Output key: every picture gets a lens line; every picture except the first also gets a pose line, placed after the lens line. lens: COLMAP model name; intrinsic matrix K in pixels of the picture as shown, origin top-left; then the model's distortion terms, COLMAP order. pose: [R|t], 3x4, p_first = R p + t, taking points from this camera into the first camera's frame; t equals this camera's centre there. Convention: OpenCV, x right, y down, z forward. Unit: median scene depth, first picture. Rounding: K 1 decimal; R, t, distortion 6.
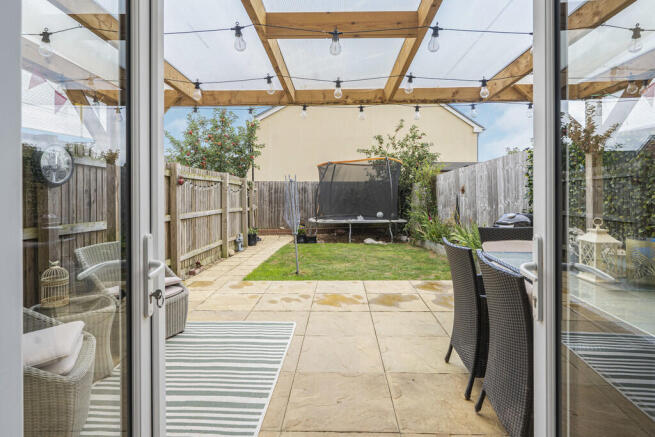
lens RADIAL K [[351.8, 0, 326.4], [0, 351.8, 180.3], [0, 0, 1]] dist [0.007560, 0.000356]
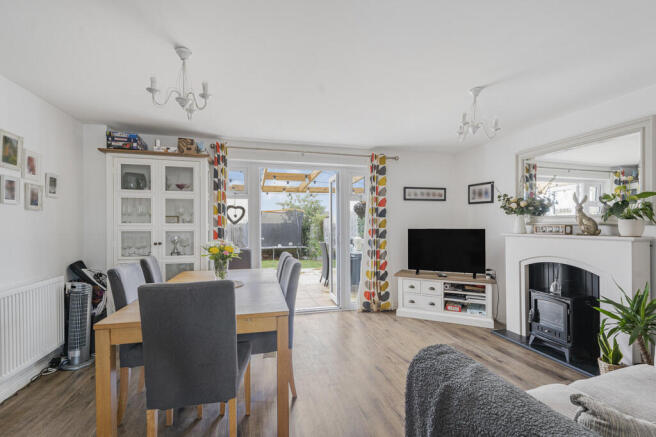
lens RADIAL K [[296.5, 0, 327.0], [0, 296.5, 224.8], [0, 0, 1]] dist [-0.001575, -0.001619]
pose [[0.957631, -0.001568, 0.287994, -0.091345], [-0.000136, 0.999983, 0.005894, 0.002318], [-0.287998, -0.005683, 0.957614, -0.398143]]
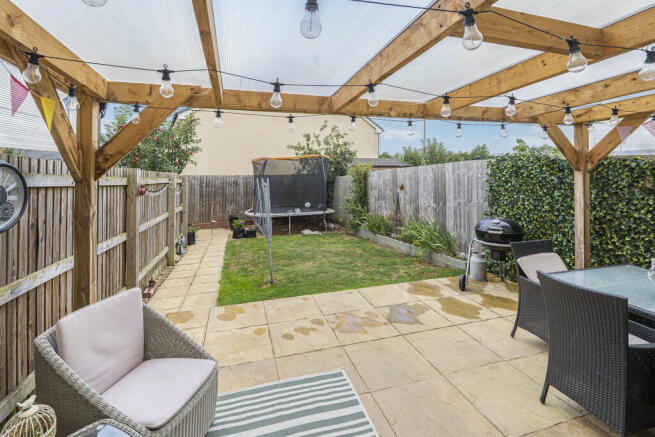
lens RADIAL K [[296.0, 0, 314.4], [0, 296.0, 161.3], [0, 0, 1]] dist [-0.001575, -0.001619]
pose [[0.952542, 0.006464, 0.304339, -0.133953], [-0.002543, 0.999909, -0.013276, -0.032657], [-0.304397, 0.011872, 0.952471, 0.119810]]
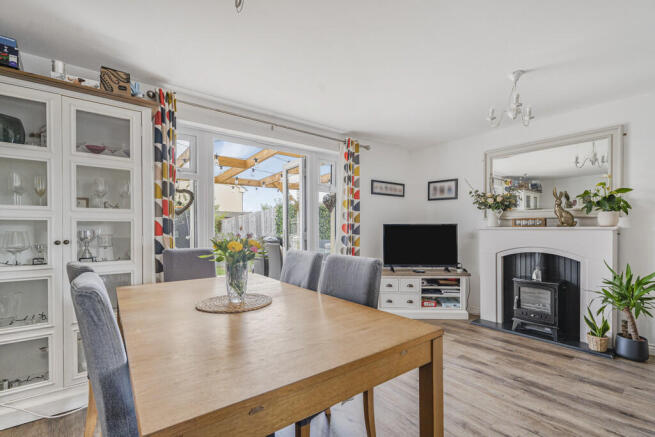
lens RADIAL K [[296.0, 0, 327.9], [0, 296.0, 230.9], [0, 0, 1]] dist [-0.001575, -0.001619]
pose [[0.760438, -0.005393, 0.649388, -0.171139], [-0.003757, 0.999912, 0.012704, 0.015135], [-0.649399, -0.012100, 0.760351, -0.279502]]
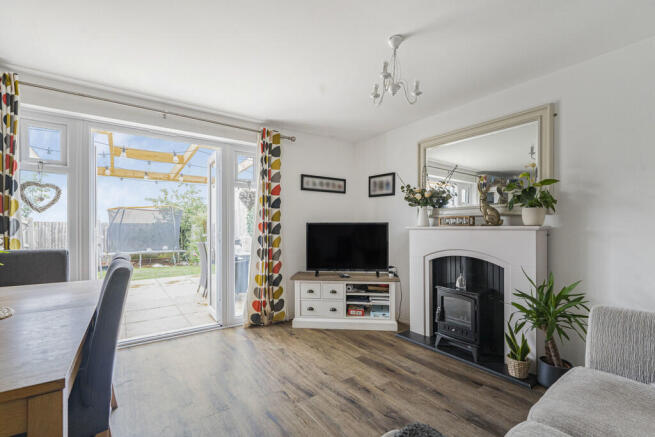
lens RADIAL K [[296.0, 0, 330.2], [0, 296.0, 228.3], [0, 0, 1]] dist [-0.001575, -0.001619]
pose [[0.787813, 0.001244, 0.615913, -0.055200], [-0.005866, 0.999968, 0.005484, 0.015027], [-0.615887, -0.007933, 0.787795, -0.324298]]
